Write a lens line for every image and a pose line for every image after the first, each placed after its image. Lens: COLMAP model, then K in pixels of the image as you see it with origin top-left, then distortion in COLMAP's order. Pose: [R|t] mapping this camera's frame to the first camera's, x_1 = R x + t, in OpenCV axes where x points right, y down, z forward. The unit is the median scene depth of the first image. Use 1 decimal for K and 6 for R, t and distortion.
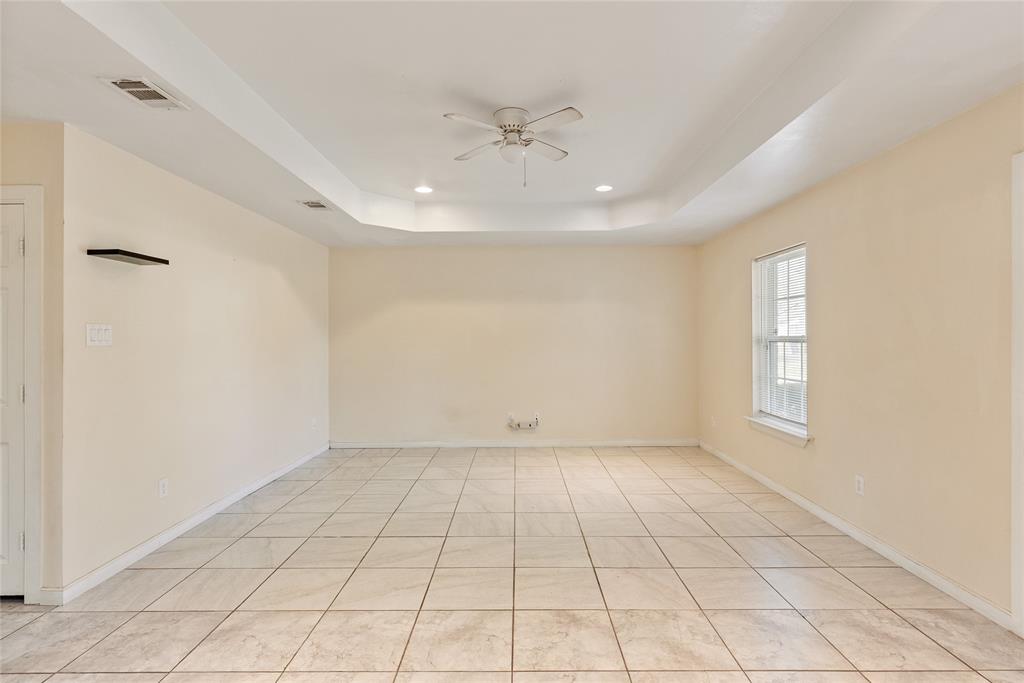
lens RADIAL K [[503.9, 0, 514.2], [0, 503.9, 336.6], [0, 0, 1]] dist [0.001032, 0.000538]
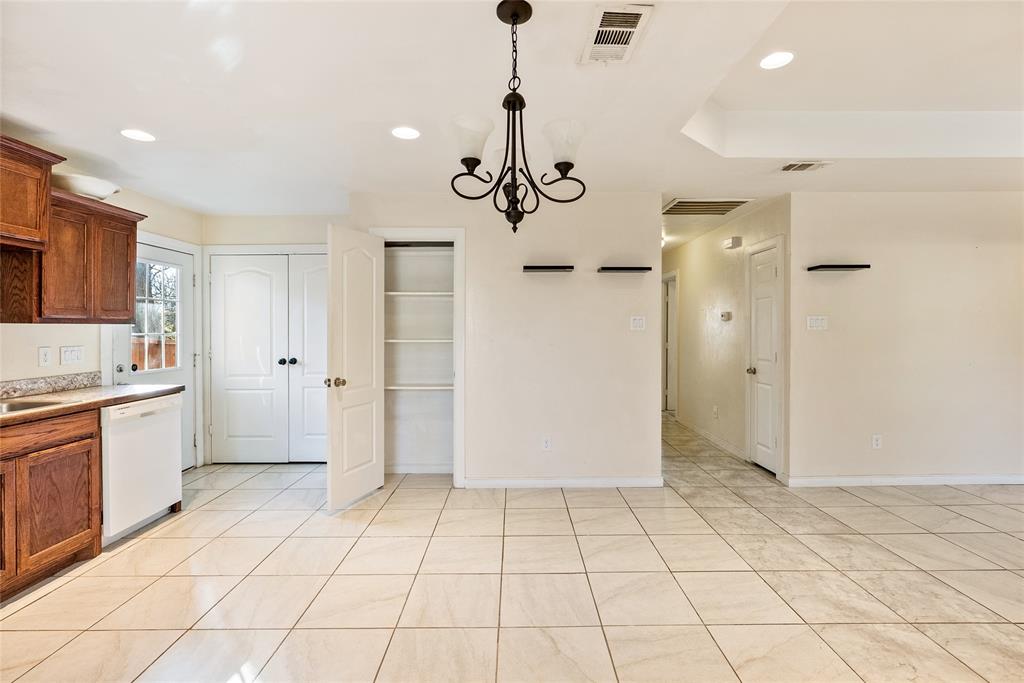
lens RADIAL K [[468.5, 0, 513.0], [0, 468.5, 322.4], [0, 0, 1]] dist [-0.000398, 0.001038]
pose [[0.005598, -0.009468, -0.999940, 0.577089], [0.009754, 0.999908, -0.009413, -0.000424], [0.999937, -0.009701, 0.005690, 0.086026]]
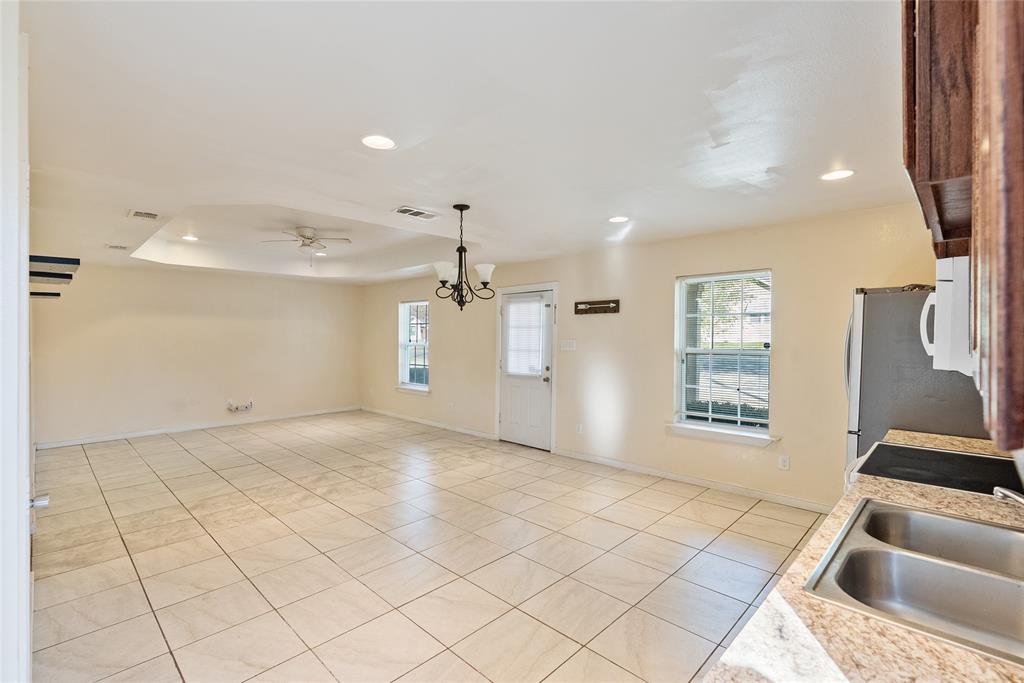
lens RADIAL K [[468.5, 0, 513.0], [0, 468.5, 322.4], [0, 0, 1]] dist [-0.000398, 0.001038]
pose [[0.695569, 0.021999, 0.718122, -0.835594], [-0.004270, 0.999640, -0.026487, -0.055173], [-0.718446, 0.015357, 0.695413, -0.899562]]
